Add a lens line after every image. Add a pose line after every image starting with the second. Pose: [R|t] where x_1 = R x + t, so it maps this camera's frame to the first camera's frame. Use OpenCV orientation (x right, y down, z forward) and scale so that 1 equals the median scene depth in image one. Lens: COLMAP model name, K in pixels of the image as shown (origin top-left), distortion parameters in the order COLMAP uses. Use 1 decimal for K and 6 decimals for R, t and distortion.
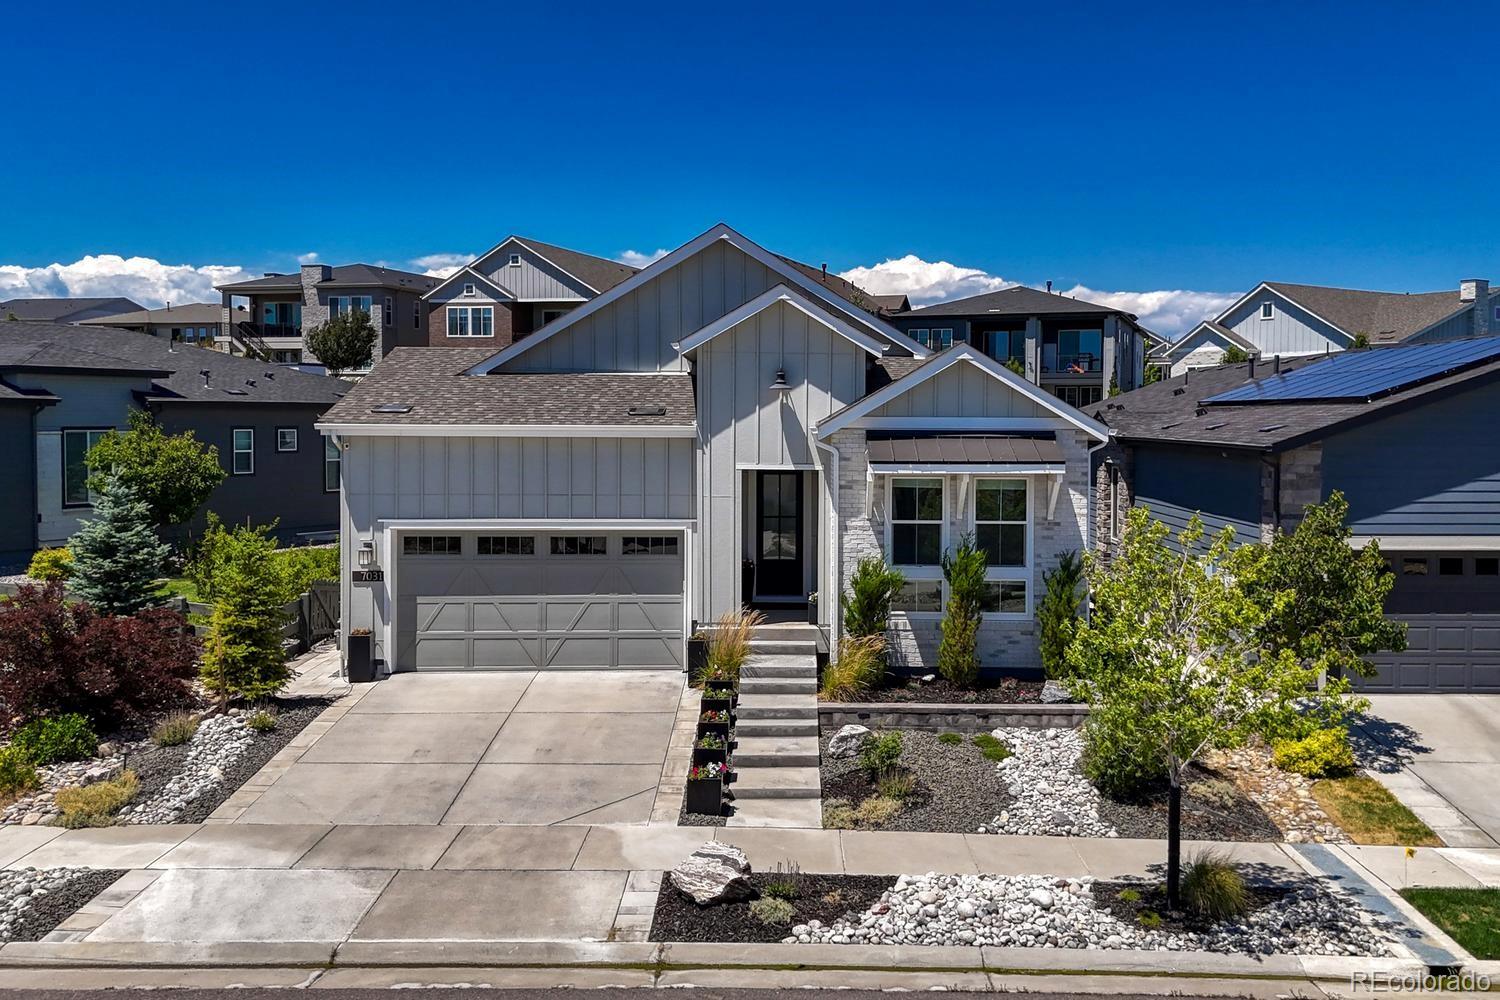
lens RADIAL K [[1062.1, 0, 760.2], [0, 1062.1, 499.3], [0, 0, 1]] dist [0.062118, -0.044051]
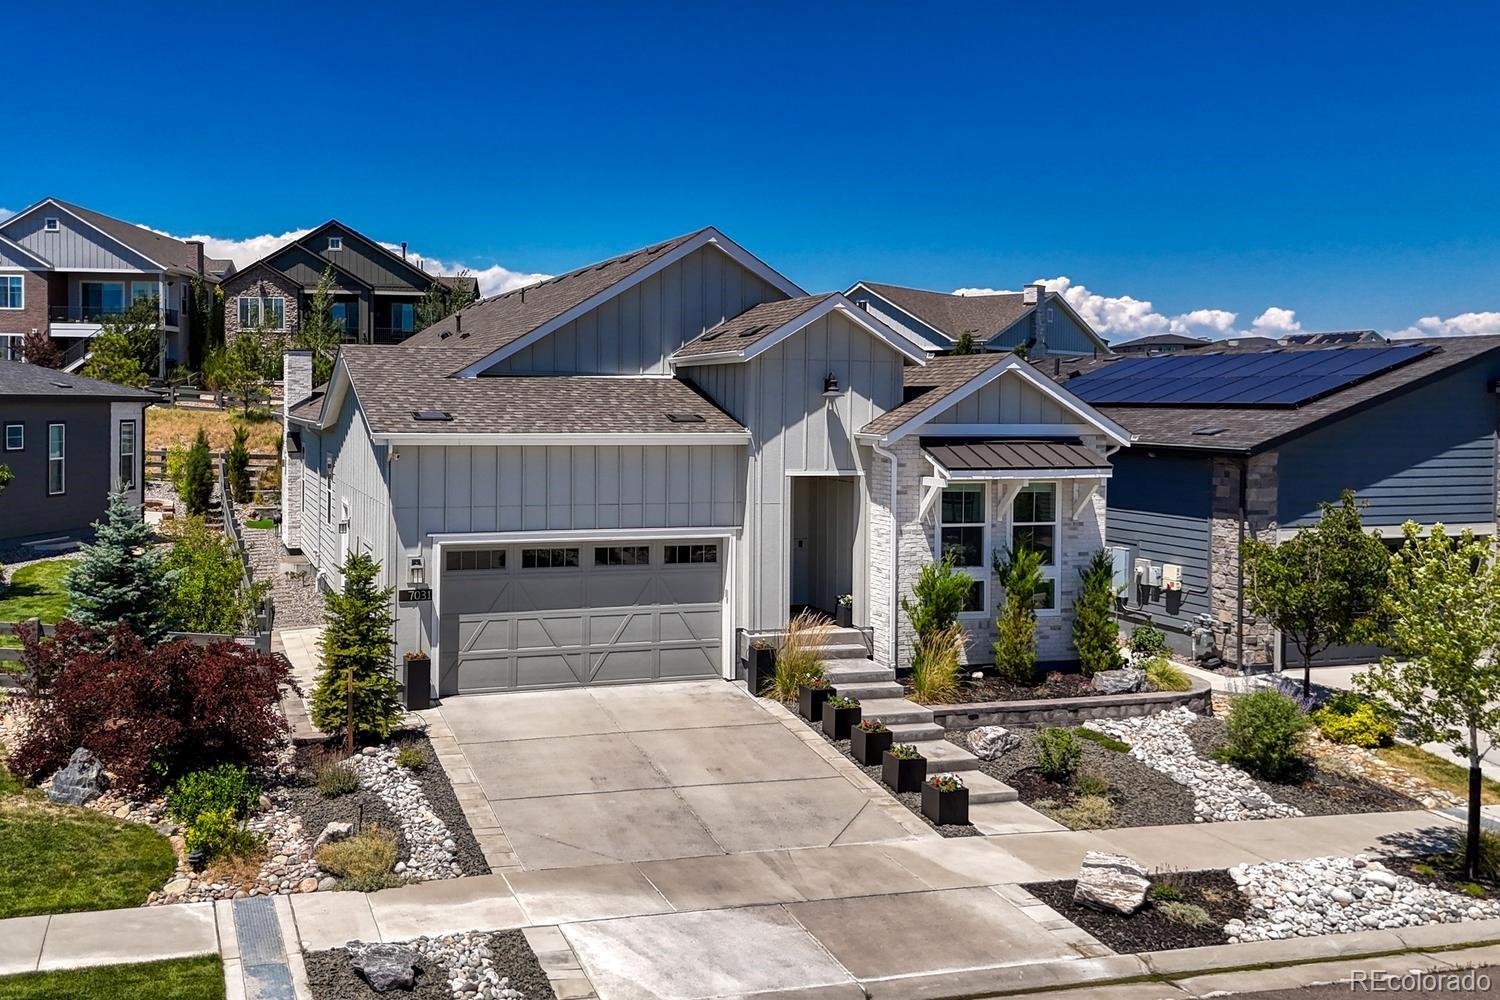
lens RADIAL K [[1062.1, 0, 743.6], [0, 1062.1, 493.3], [0, 0, 1]] dist [0.062118, -0.044051]
pose [[0.978240, -0.014836, 0.206946, -0.283051], [0.014882, 0.999888, 0.001337, -0.014606], [-0.206943, 0.001772, 0.978351, 0.028909]]
